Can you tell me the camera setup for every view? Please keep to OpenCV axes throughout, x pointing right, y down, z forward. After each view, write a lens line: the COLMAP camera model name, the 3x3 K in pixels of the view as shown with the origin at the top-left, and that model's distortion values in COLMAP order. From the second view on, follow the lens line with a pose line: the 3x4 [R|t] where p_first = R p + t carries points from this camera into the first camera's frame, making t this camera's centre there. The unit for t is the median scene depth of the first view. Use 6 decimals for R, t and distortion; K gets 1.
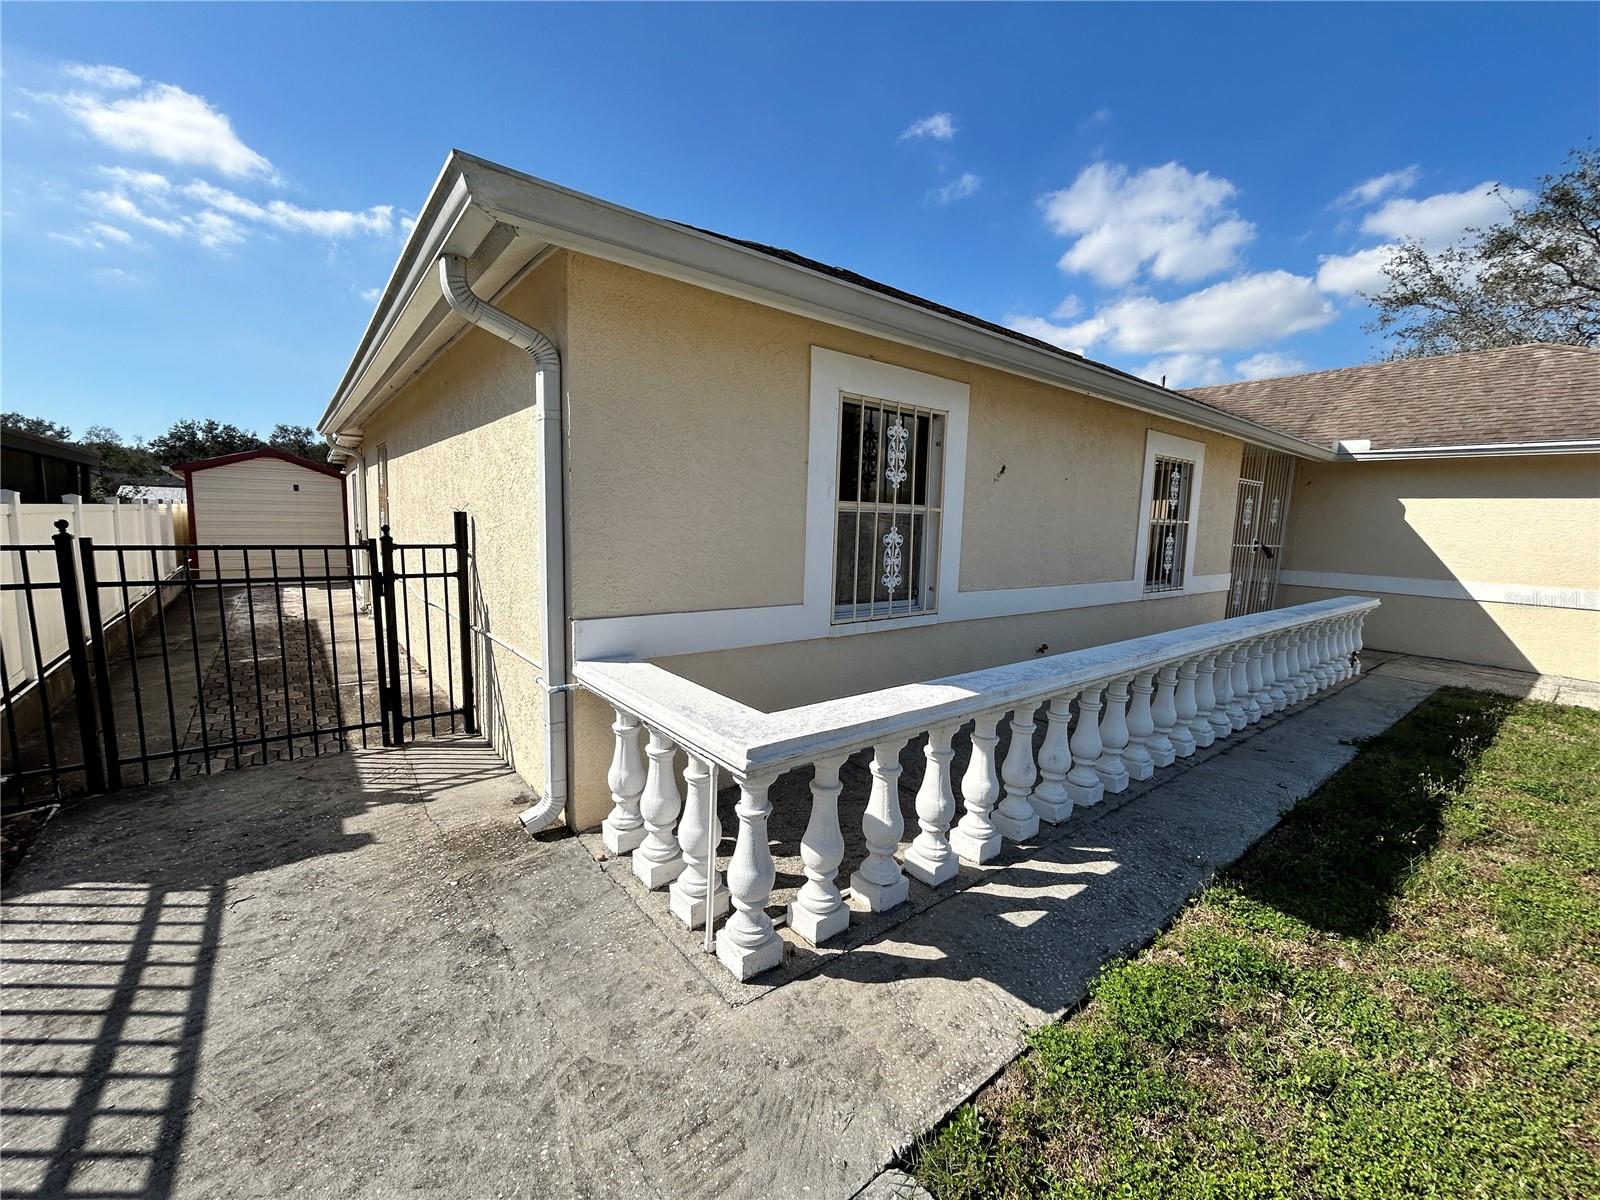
lens RADIAL K [[643.0, 0, 800.0], [0, 643.0, 597.9], [0, 0, 1]] dist [-0.001555, 0.002644]
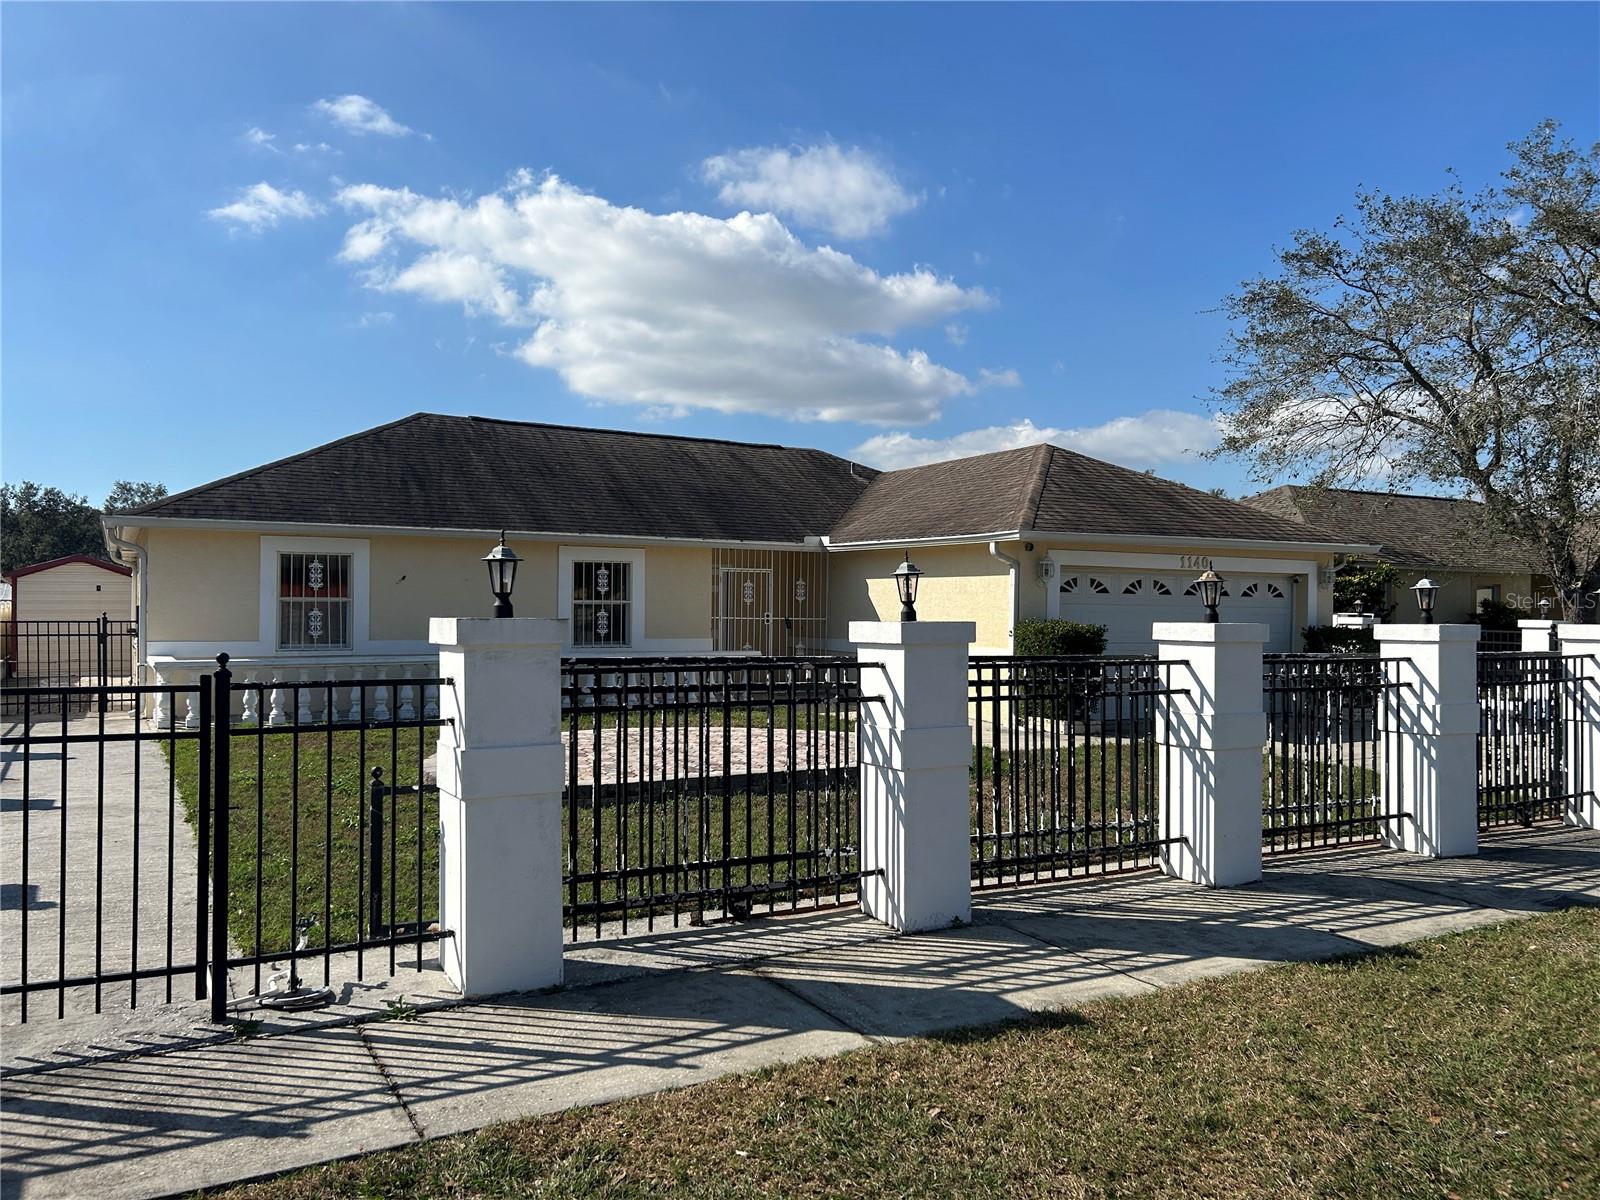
lens RADIAL K [[1206.1, 0, 800.0], [0, 1206.1, 600.0], [0, 0, 1]] dist [0.081996, -0.129432]
pose [[0.986130, -0.022635, -0.164422, 2.281155], [0.000825, 0.991313, -0.131522, 0.380347], [0.165971, 0.129562, 0.977582, -2.577438]]
